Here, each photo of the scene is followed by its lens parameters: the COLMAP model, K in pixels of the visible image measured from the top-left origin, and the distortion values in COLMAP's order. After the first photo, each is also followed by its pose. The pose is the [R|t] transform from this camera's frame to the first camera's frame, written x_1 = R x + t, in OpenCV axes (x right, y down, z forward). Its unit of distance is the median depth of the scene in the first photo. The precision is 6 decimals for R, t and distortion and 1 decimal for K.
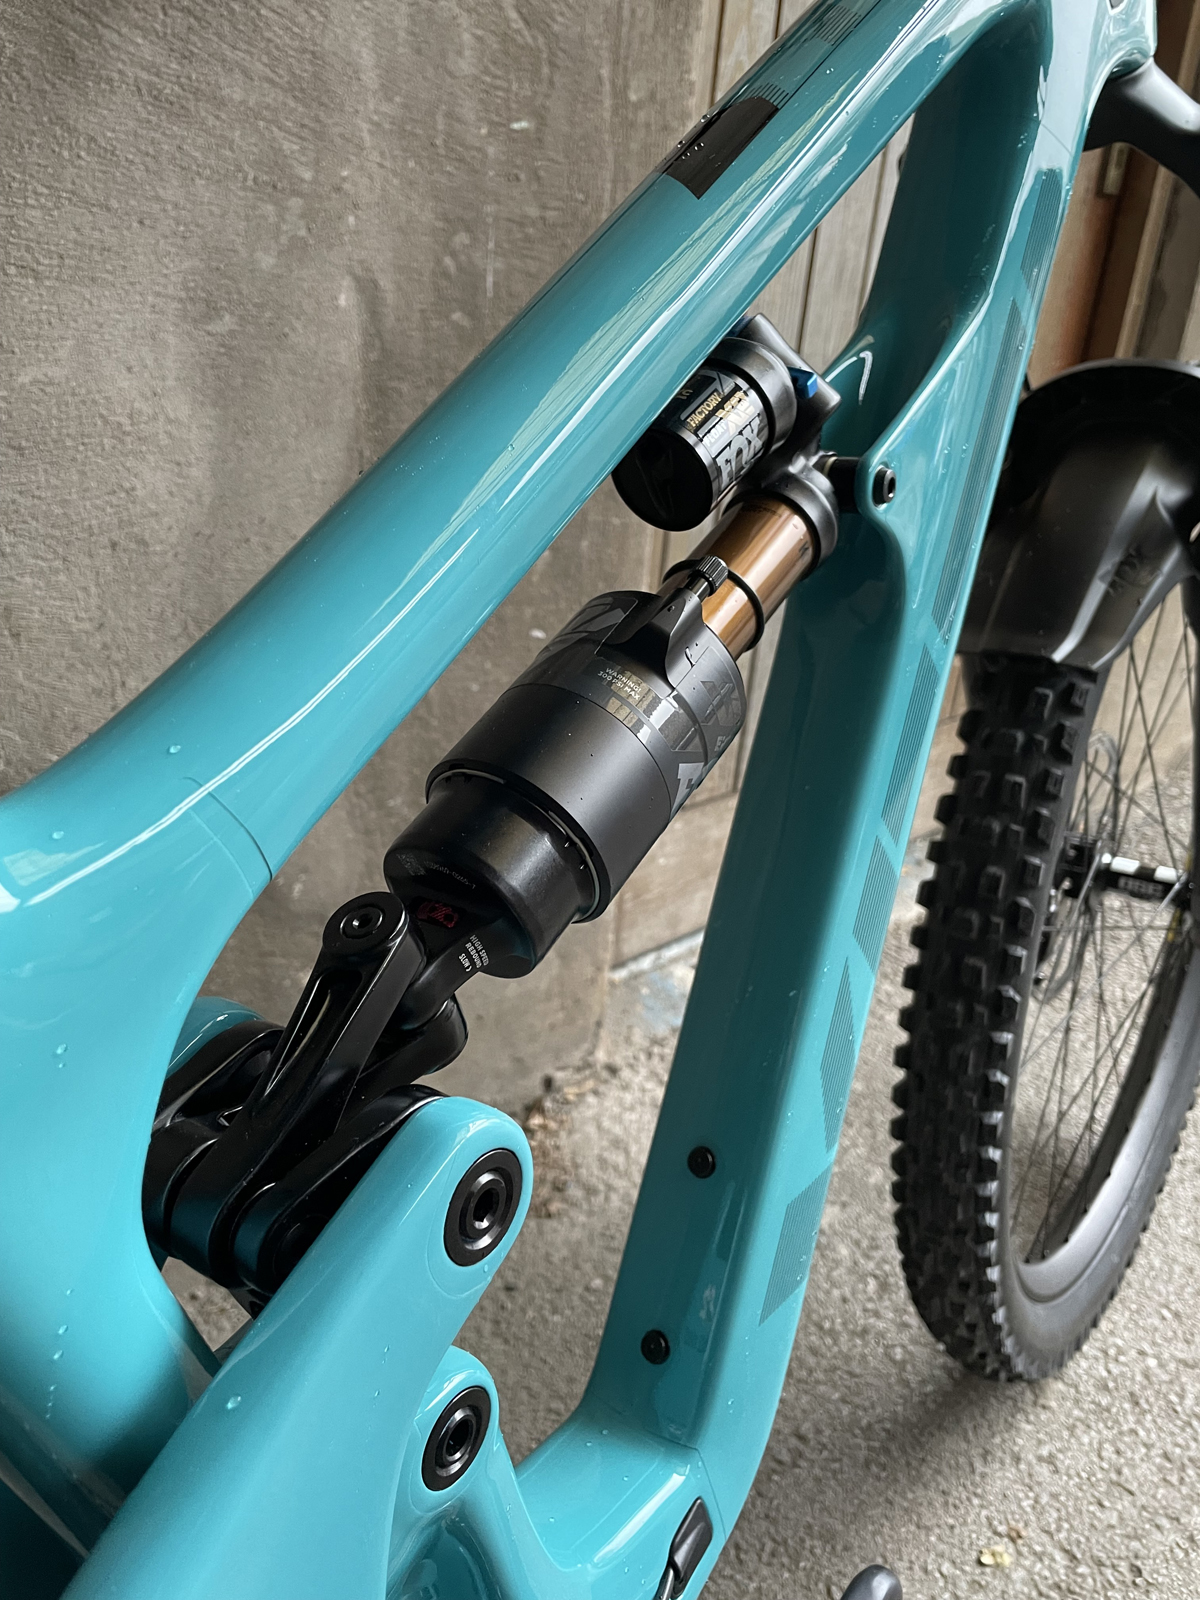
lens RADIAL K [[1223.2, 0, 596.5], [0, 1223.2, 796.0], [0, 0, 1]] dist [0.105144, -0.166860]
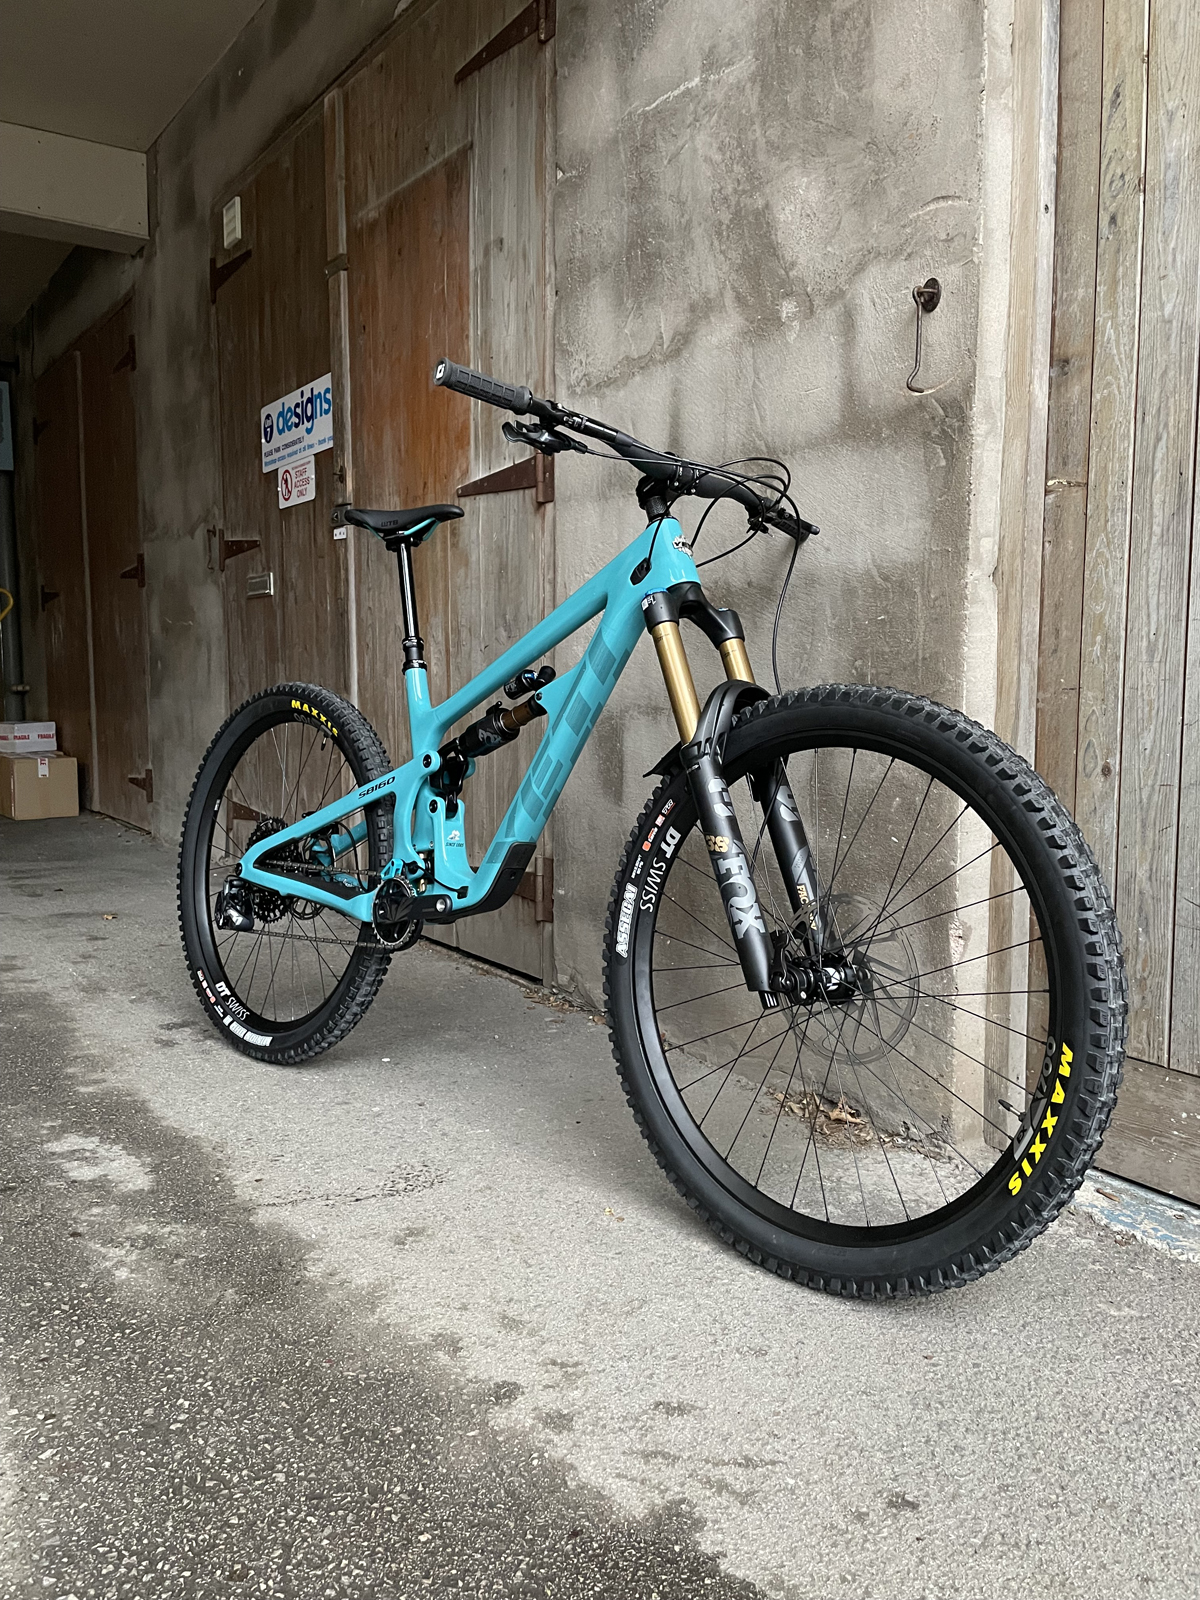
lens RADIAL K [[1223.2, 0, 596.5], [0, 1223.2, 796.0], [0, 0, 1]] dist [0.105144, -0.166860]
pose [[-0.150767, 0.012599, -0.988489, 2.664524], [-0.423474, 0.902707, 0.076095, -0.192585], [0.893275, 0.430072, -0.130763, 1.073617]]
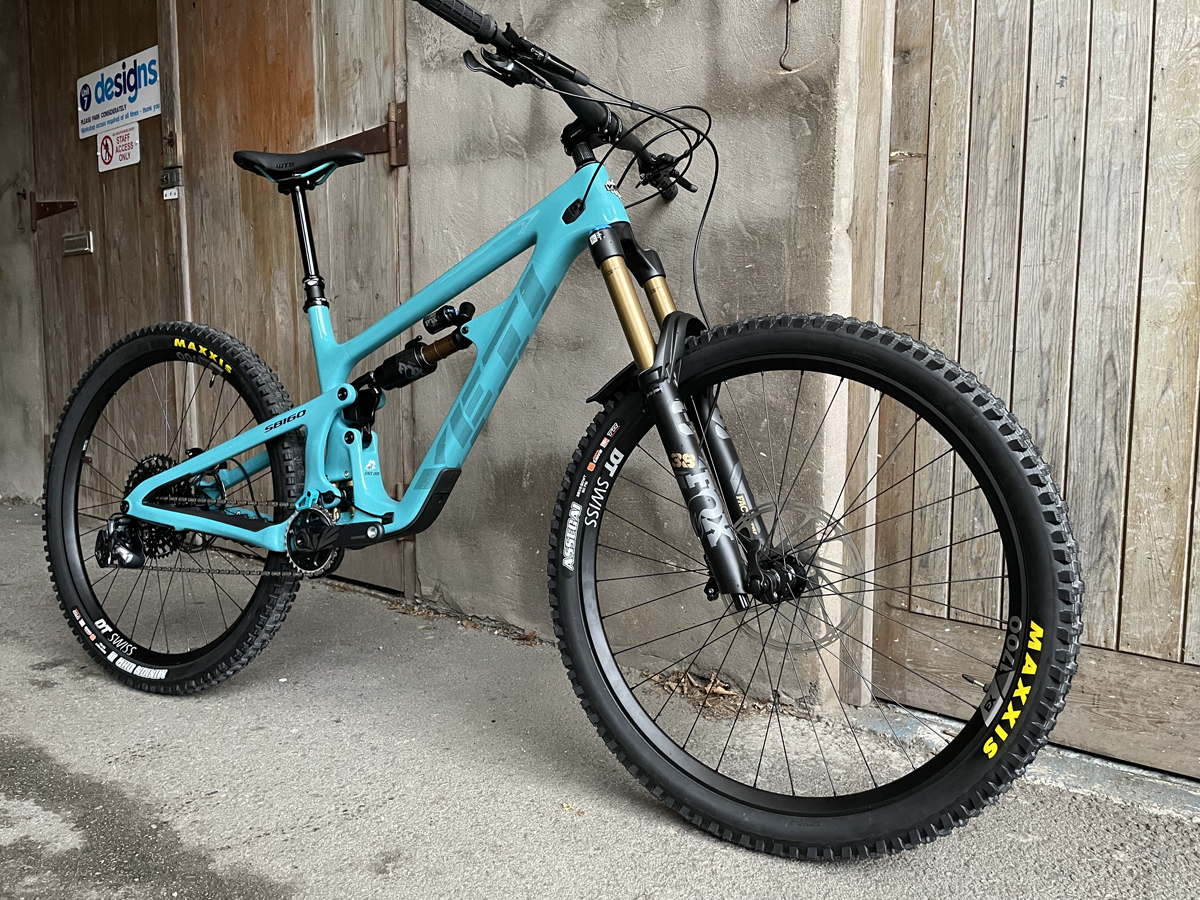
lens RADIAL K [[923.3, 0, 605.6], [0, 923.3, 449.1], [0, 0, 1]] dist [0.080763, -0.114206]
pose [[0.138985, 0.028400, -0.989887, 2.228234], [-0.403924, 0.914285, -0.030482, 0.045467], [0.904173, 0.404076, 0.138544, 0.641736]]
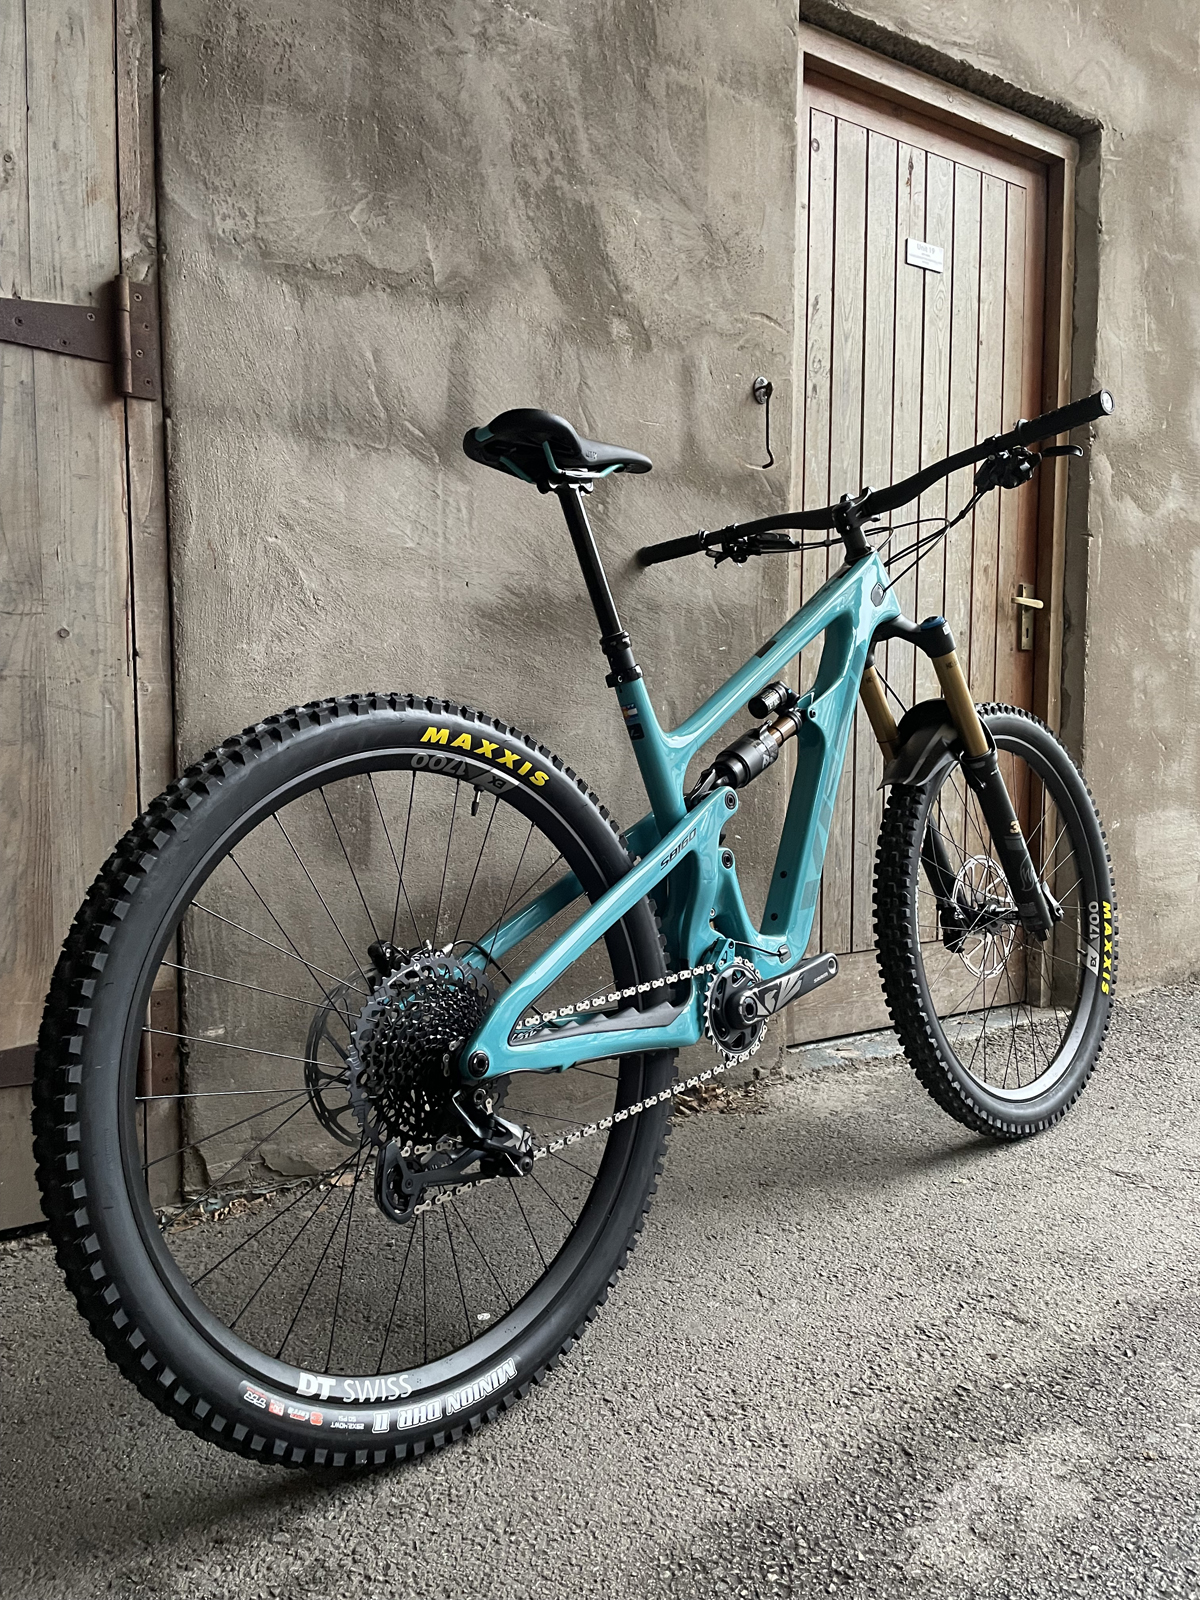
lens RADIAL K [[1231.0, 0, 595.9], [0, 1231.0, 815.9], [0, 0, 1]] dist [0.080763, -0.114206]
pose [[0.985579, -0.069432, -0.154314, 0.067485], [0.010774, 0.935841, -0.352257, 0.878297], [0.168871, 0.345515, 0.923094, -1.650983]]
